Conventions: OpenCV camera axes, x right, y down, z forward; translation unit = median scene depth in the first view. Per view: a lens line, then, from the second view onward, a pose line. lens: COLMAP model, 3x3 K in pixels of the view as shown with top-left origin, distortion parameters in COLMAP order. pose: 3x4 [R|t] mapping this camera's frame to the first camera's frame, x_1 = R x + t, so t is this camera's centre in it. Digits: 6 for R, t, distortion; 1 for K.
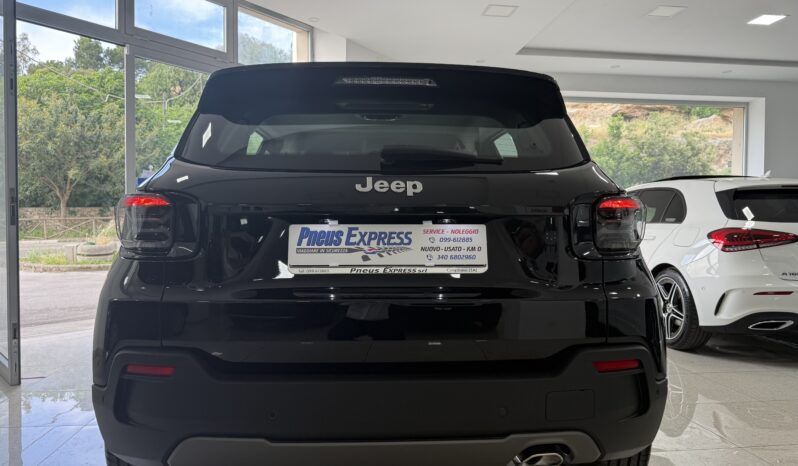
lens RADIAL K [[558.5, 0, 399.0], [0, 558.5, 233.0], [0, 0, 1]] dist [0.049899, -0.070006]
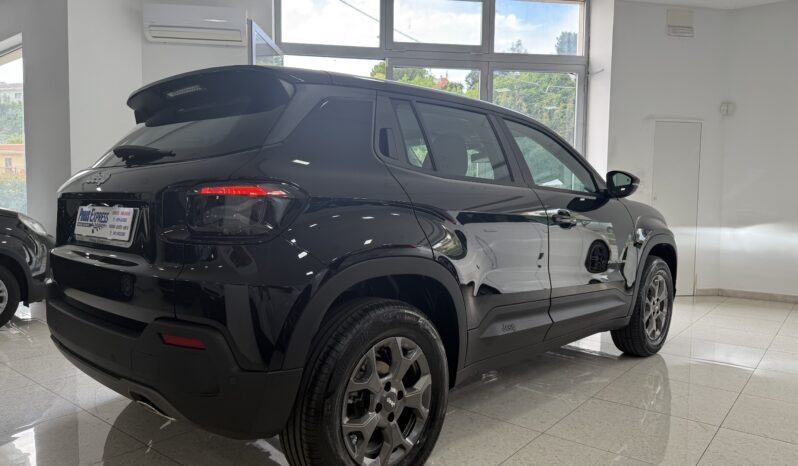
lens RADIAL K [[558.5, 0, 399.0], [0, 558.5, 233.0], [0, 0, 1]] dist [0.049899, -0.070006]
pose [[0.670605, 0.047908, -0.740266, 0.457367], [-0.021806, 0.998754, 0.044883, -0.008954], [0.741494, -0.013957, 0.670814, 0.193057]]
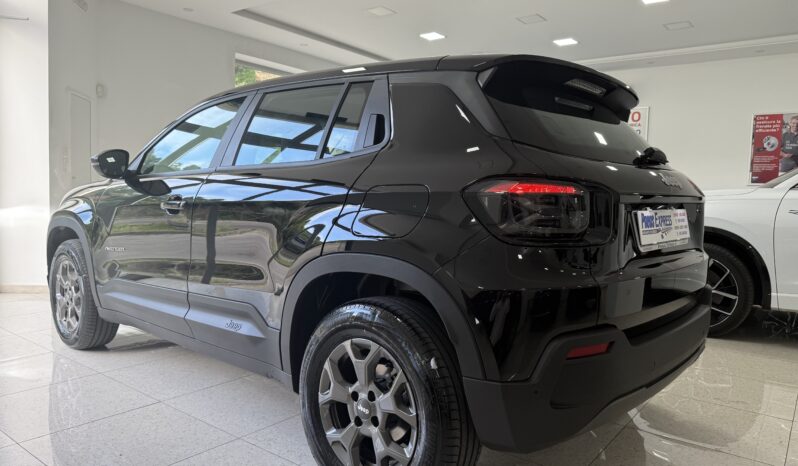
lens RADIAL K [[558.5, 0, 399.0], [0, 558.5, 233.0], [0, 0, 1]] dist [0.049899, -0.070006]
pose [[0.705960, -0.033722, 0.707448, -0.438044], [-0.015726, 0.997873, 0.063259, -0.010990], [-0.708077, -0.055783, 0.703928, 0.157944]]
